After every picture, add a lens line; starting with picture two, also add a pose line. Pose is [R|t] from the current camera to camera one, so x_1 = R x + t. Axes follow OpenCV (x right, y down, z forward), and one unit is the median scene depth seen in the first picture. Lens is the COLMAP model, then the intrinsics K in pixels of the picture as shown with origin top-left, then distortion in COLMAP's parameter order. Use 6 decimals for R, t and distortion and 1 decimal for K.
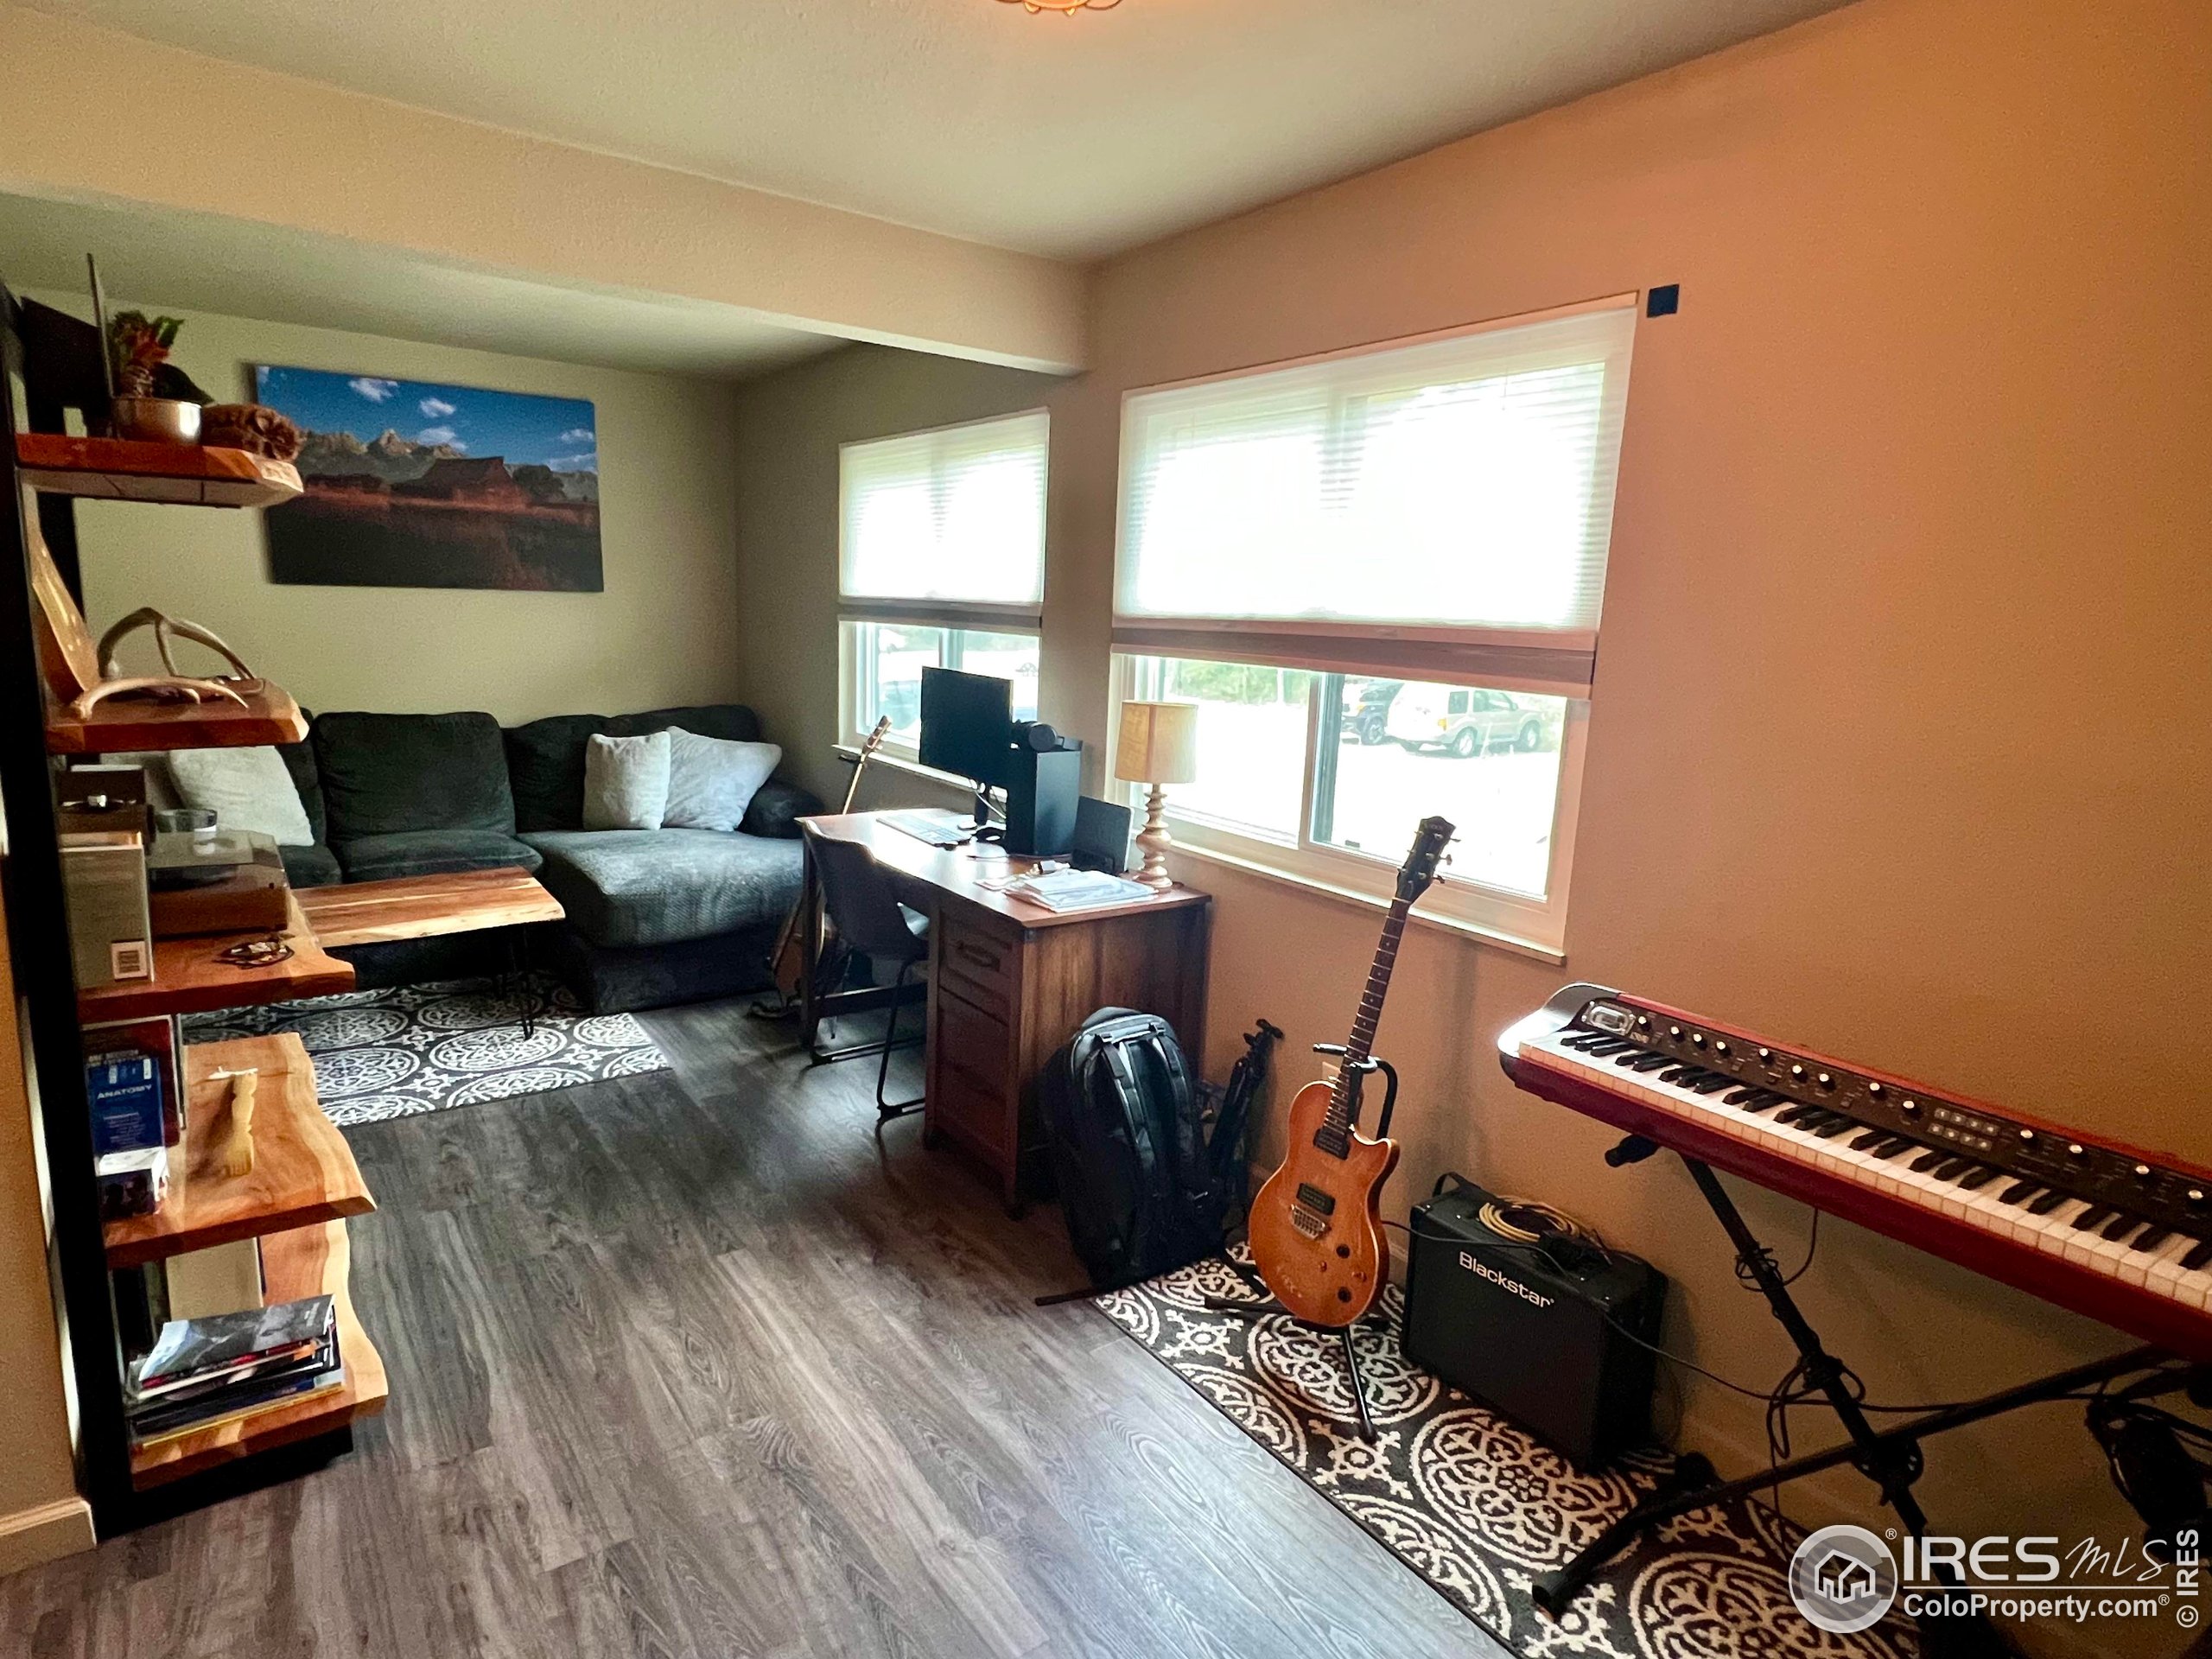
lens RADIAL K [[1111.3, 0, 1106.0], [0, 1111.3, 829.5], [0, 0, 1]] dist [0.000927, -0.017252]
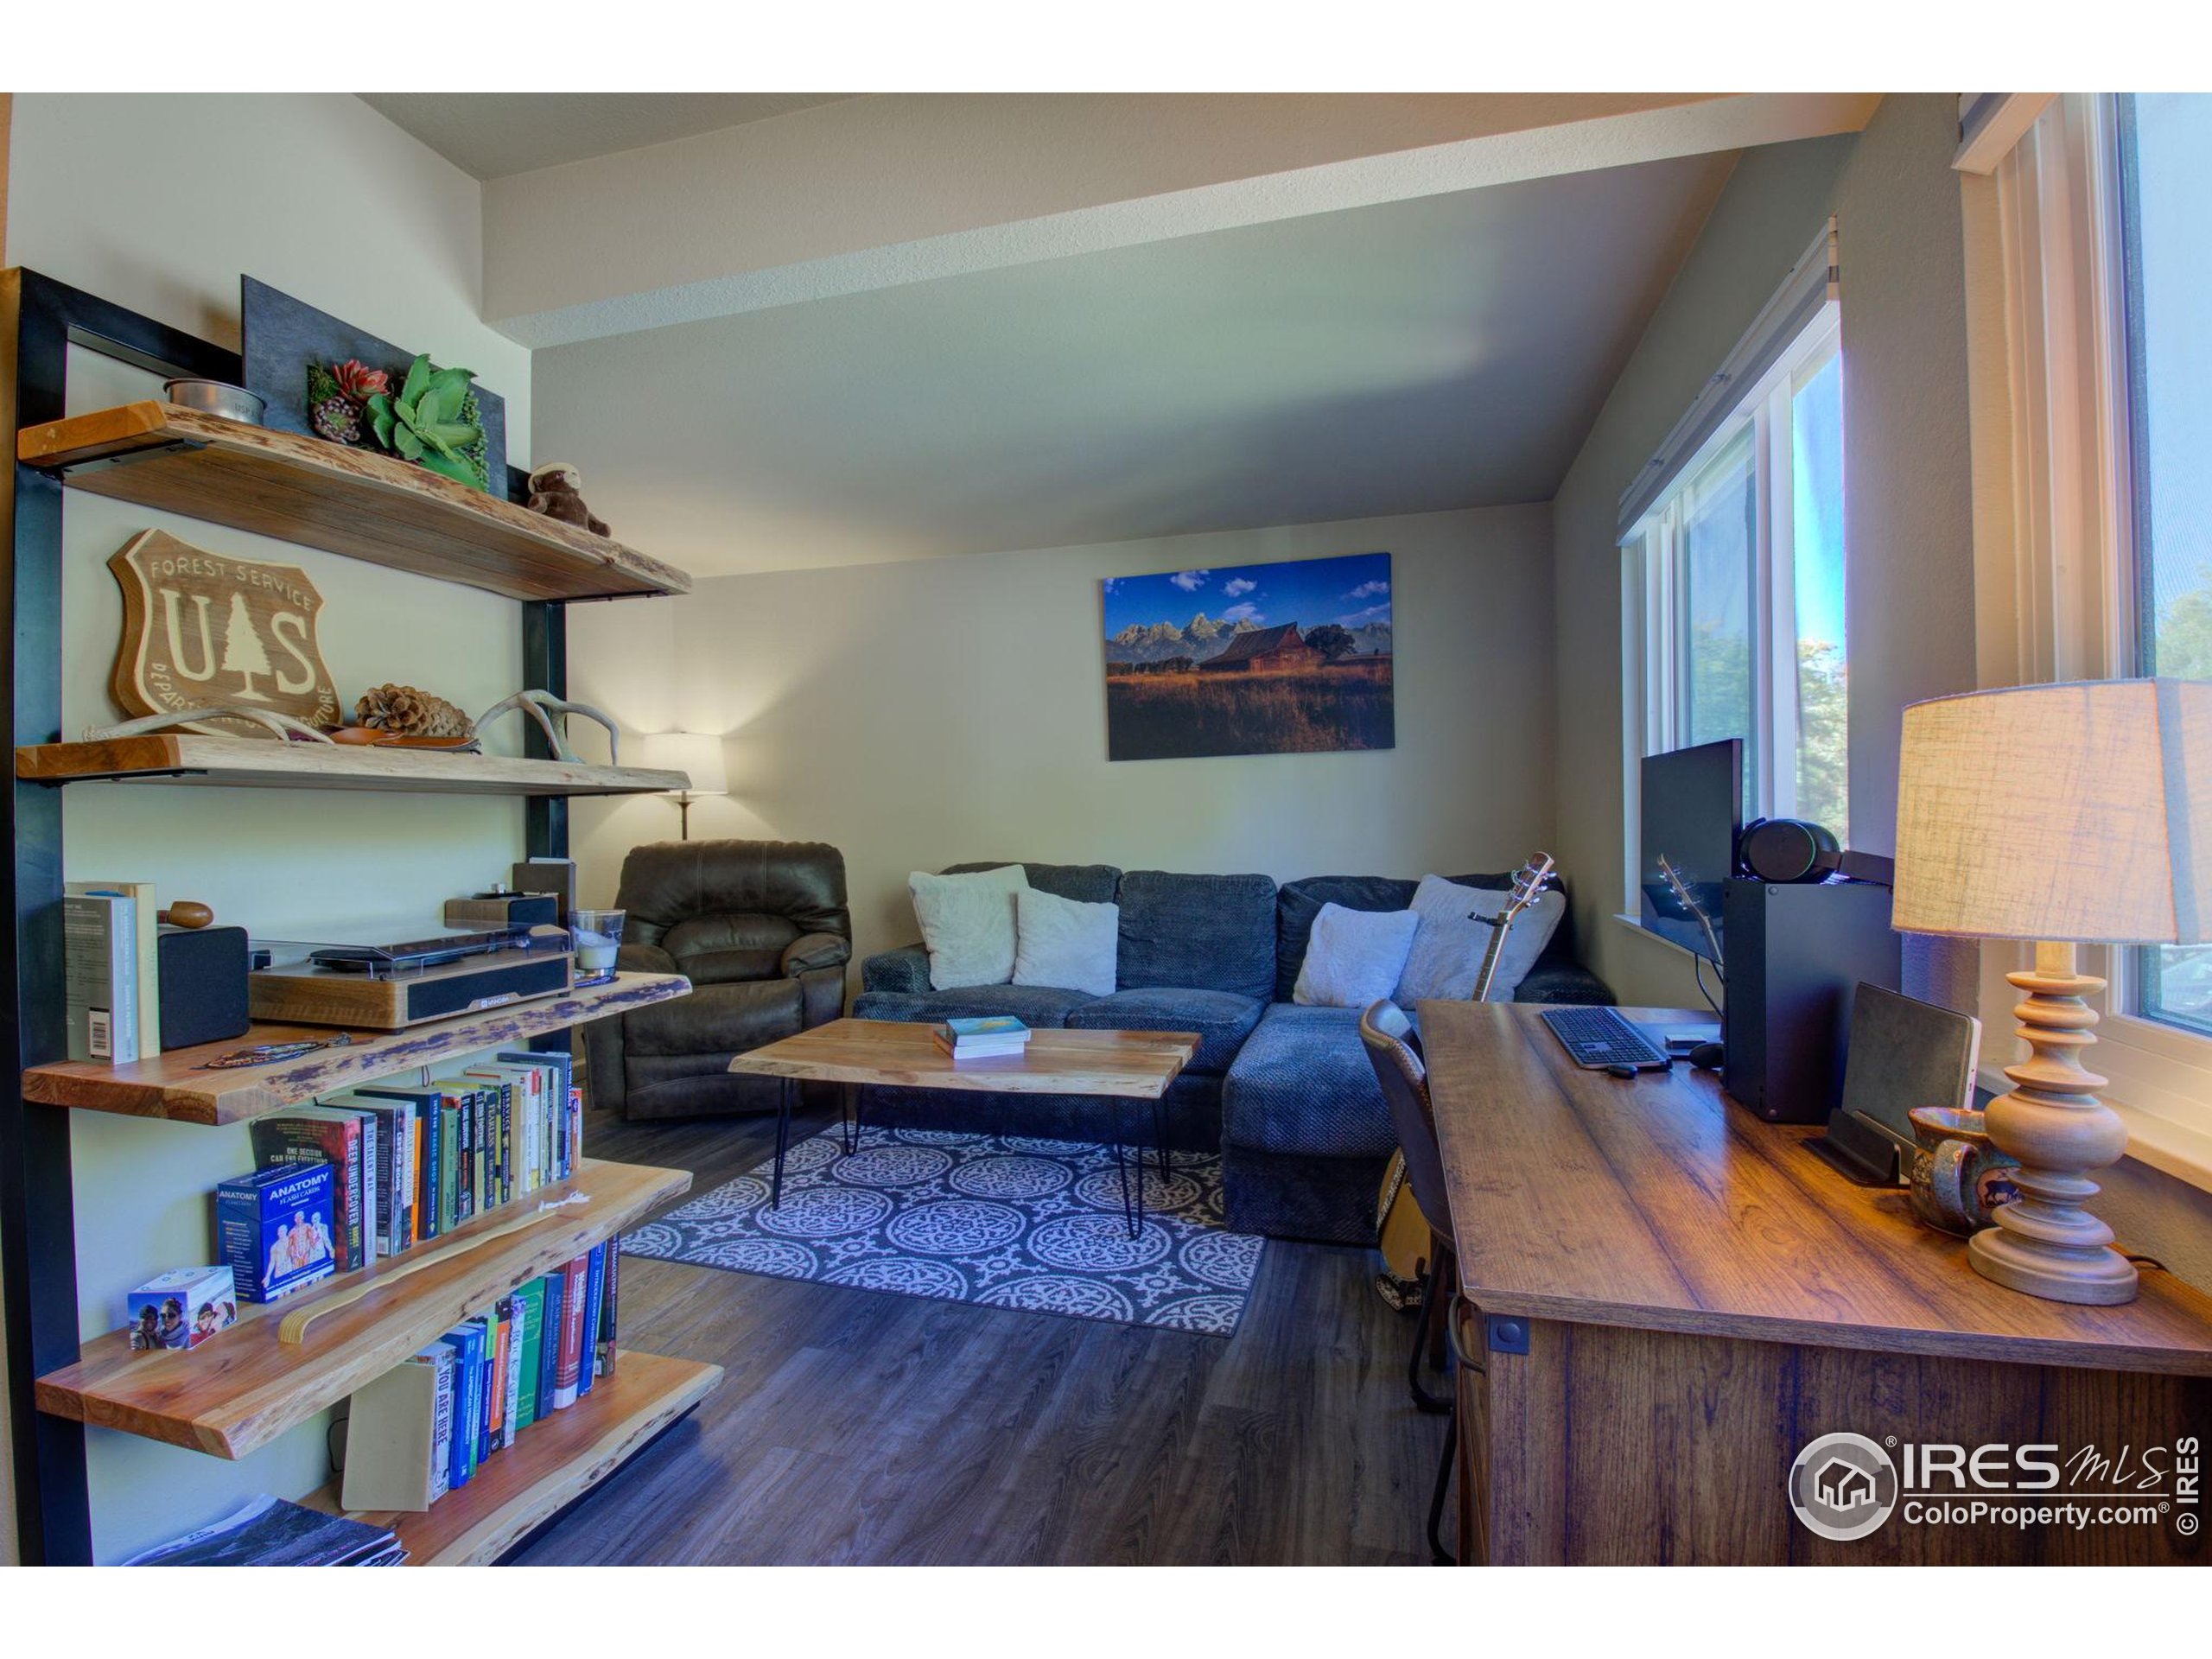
lens RADIAL K [[1010.2, 0, 1106.0], [0, 1010.2, 829.5], [0, 0, 1]] dist [0.000448, -0.000693]
pose [[0.620602, -0.047646, -0.782677, 0.057061], [-0.105416, 0.984022, -0.143489, -0.002504], [0.777008, 0.171556, 0.605663, 0.356806]]
